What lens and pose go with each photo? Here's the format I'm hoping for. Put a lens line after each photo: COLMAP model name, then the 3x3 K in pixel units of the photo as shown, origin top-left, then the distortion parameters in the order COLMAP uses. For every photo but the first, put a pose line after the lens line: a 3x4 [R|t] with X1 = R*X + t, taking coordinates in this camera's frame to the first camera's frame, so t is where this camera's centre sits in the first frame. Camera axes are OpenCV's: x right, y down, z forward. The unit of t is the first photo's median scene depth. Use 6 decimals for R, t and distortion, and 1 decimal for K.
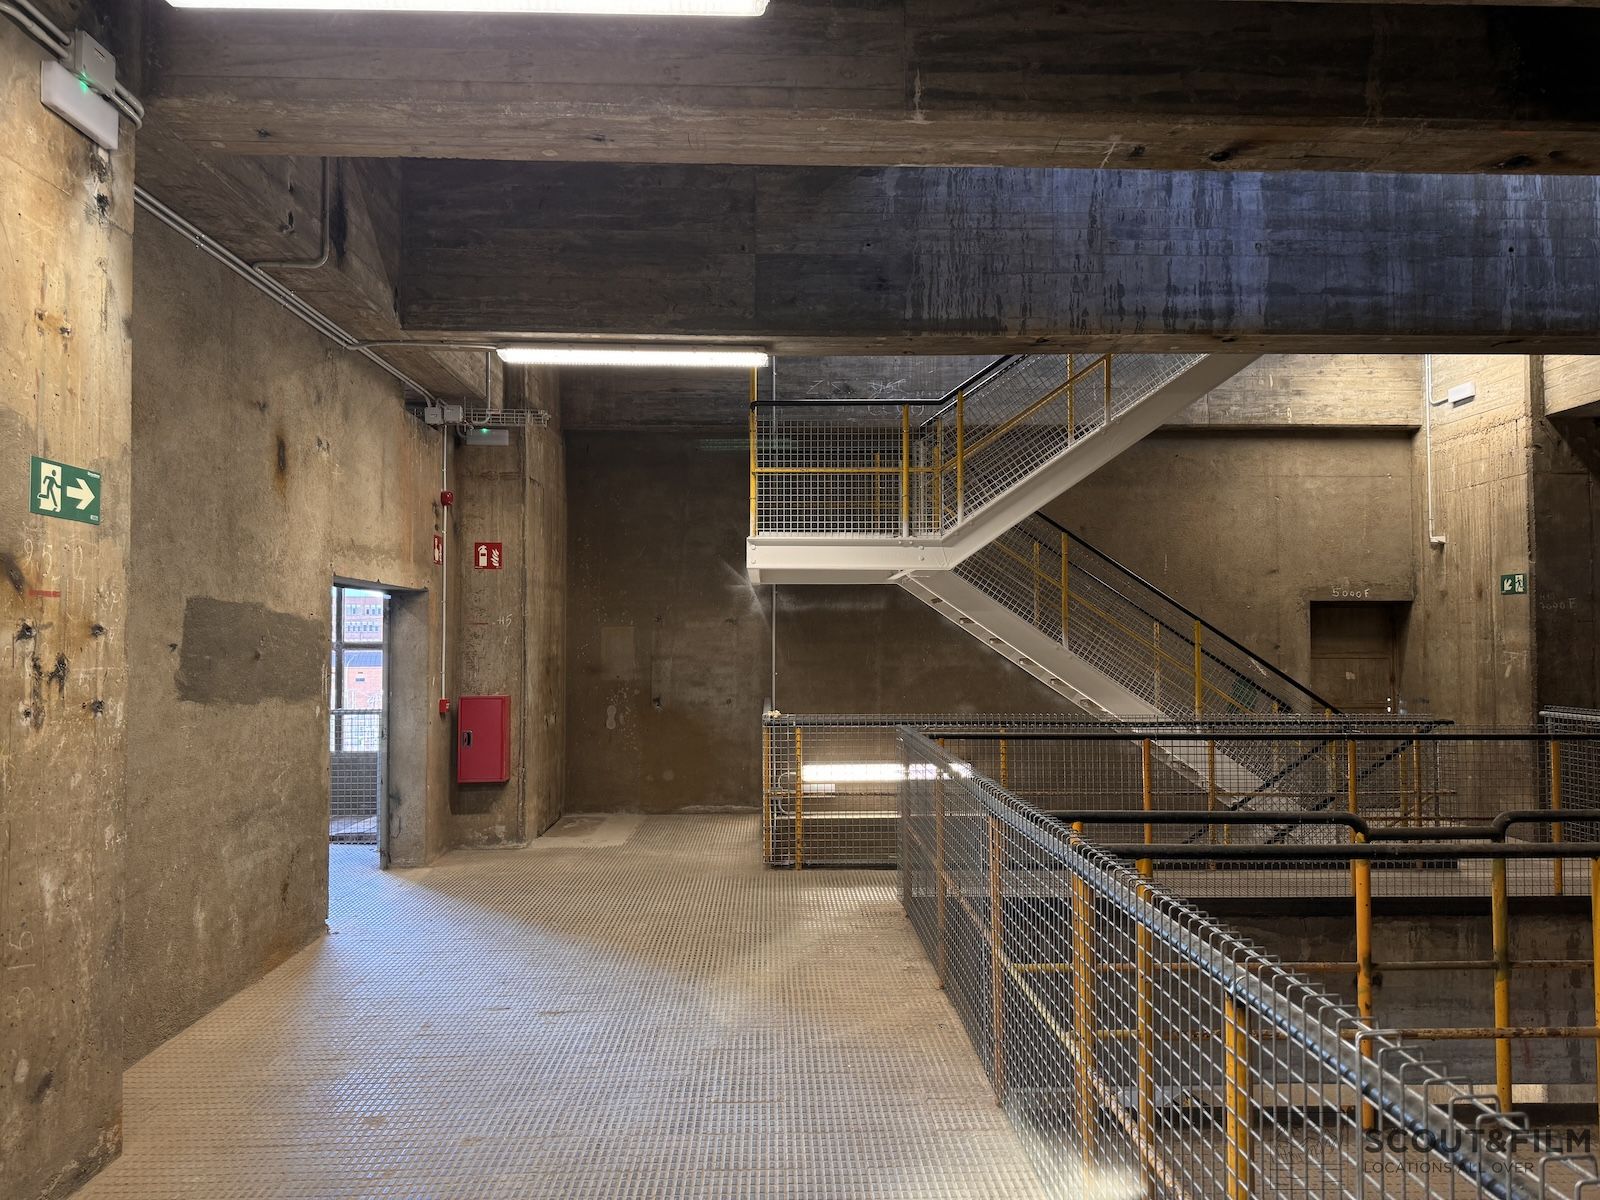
lens RADIAL K [[1111.6, 0, 800.0], [0, 1111.6, 600.0], [0, 0, 1]] dist [0.054161, -0.057006]
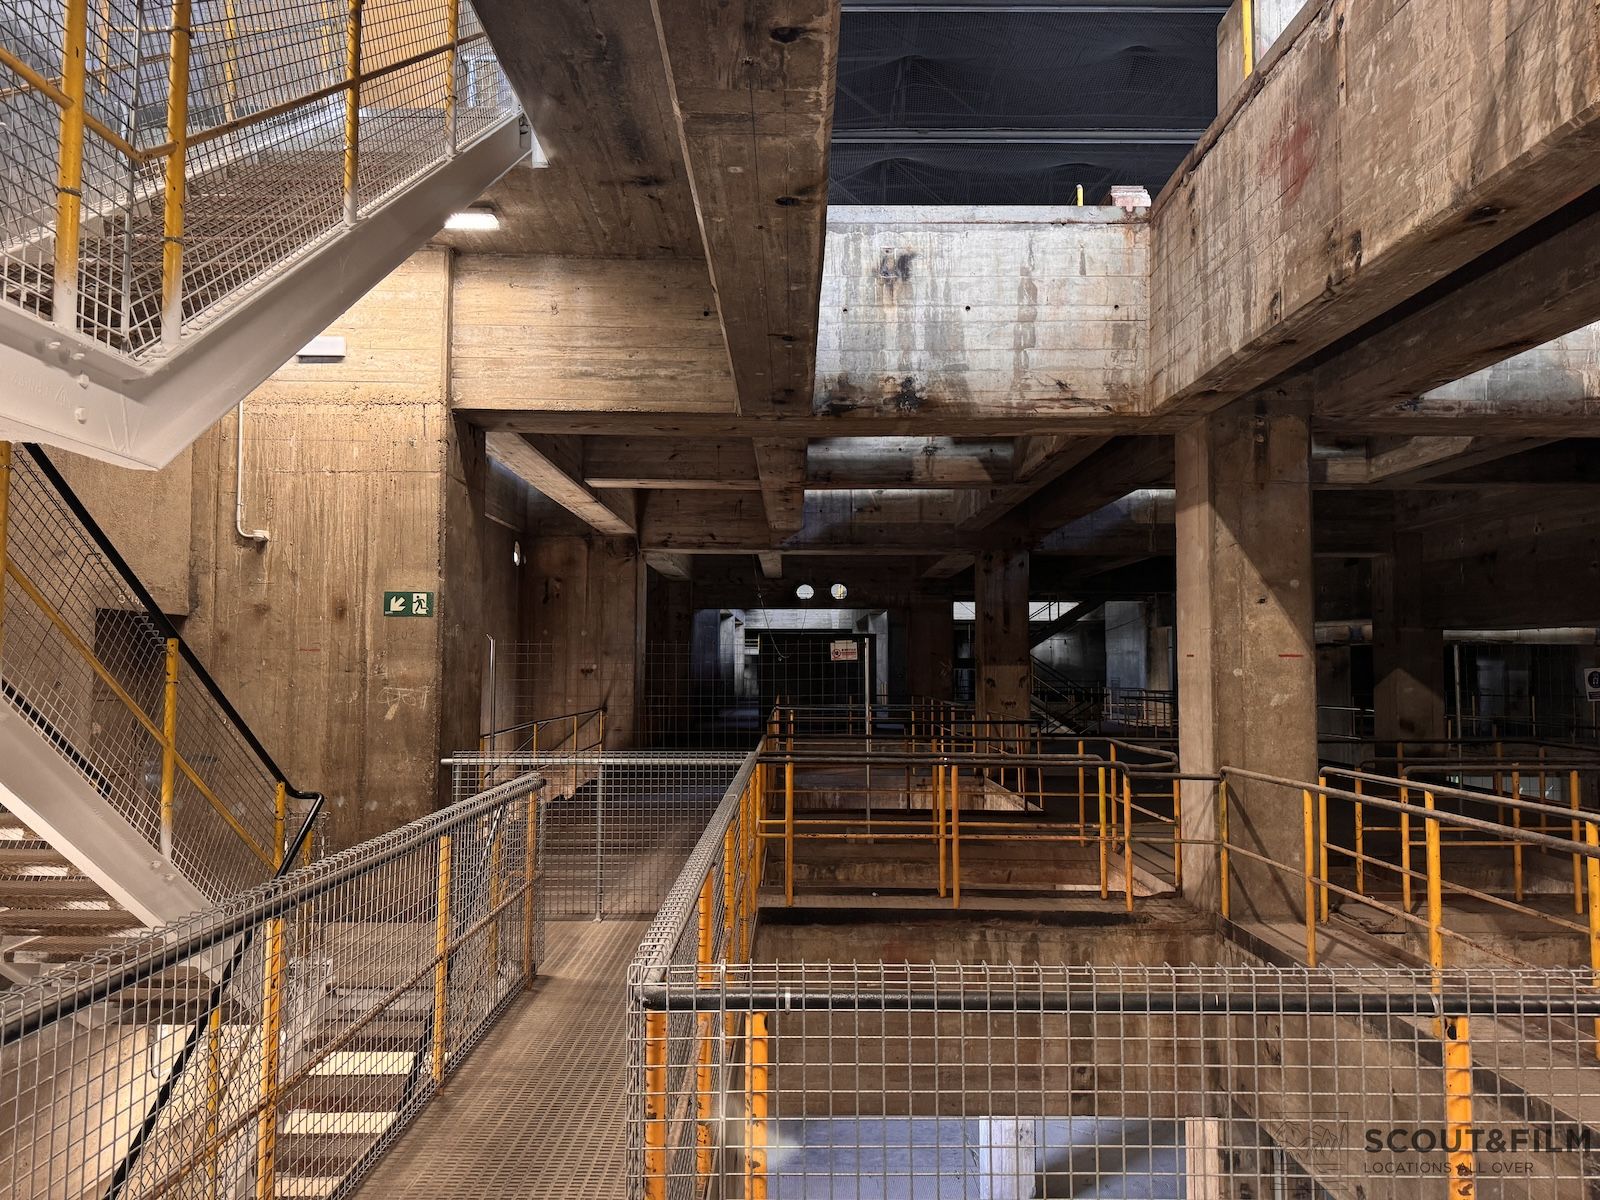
lens RADIAL K [[1111.6, 0, 800.0], [0, 1111.6, 600.0], [0, 0, 1]] dist [0.054161, -0.057006]
pose [[0.020562, 0.063740, 0.997755, -0.249627], [-0.040976, 0.997181, -0.062859, 0.033878], [-0.998949, -0.039591, 0.023115, 1.077173]]
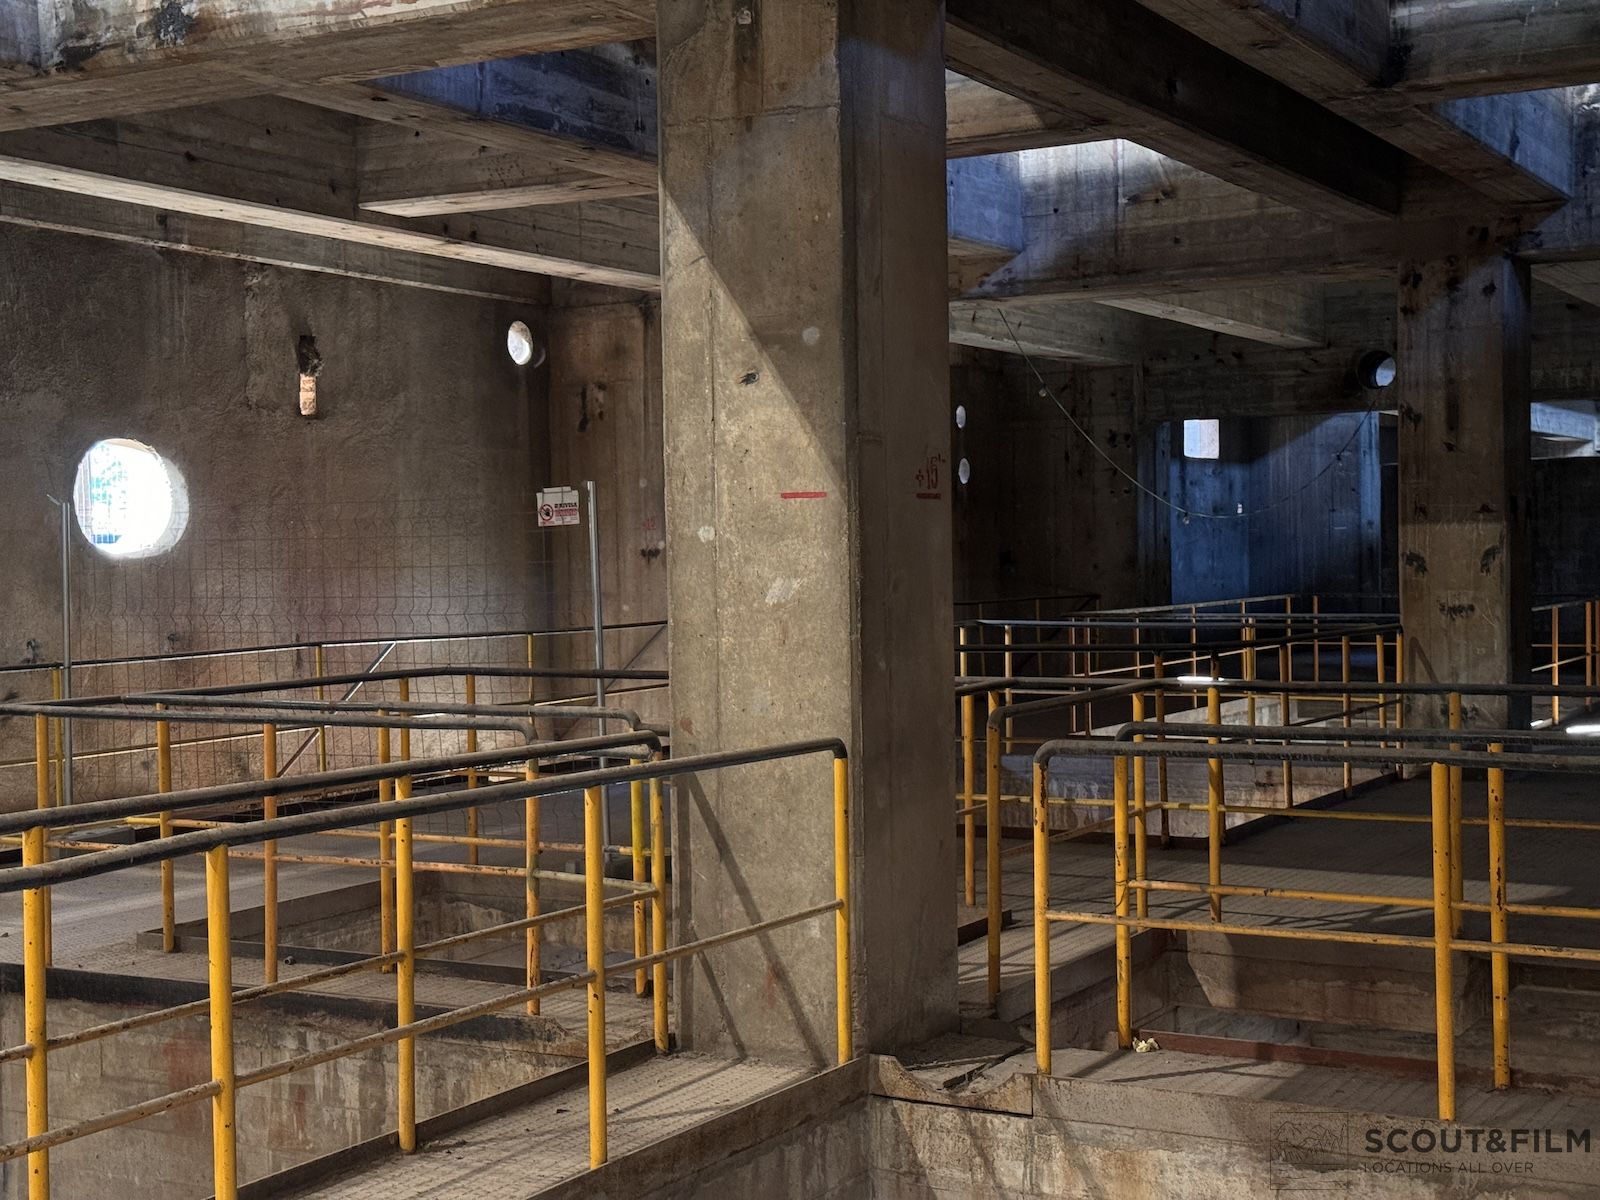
lens RADIAL K [[2245.4, 0, 800.0], [0, 2245.4, 600.0], [0, 0, 1]] dist [0.181155, -0.165183]
pose [[0.517058, -0.022306, 0.855660, -0.124027], [-0.018047, 0.999154, 0.036952, 0.021266], [-0.855760, -0.034549, 0.516218, 0.574768]]
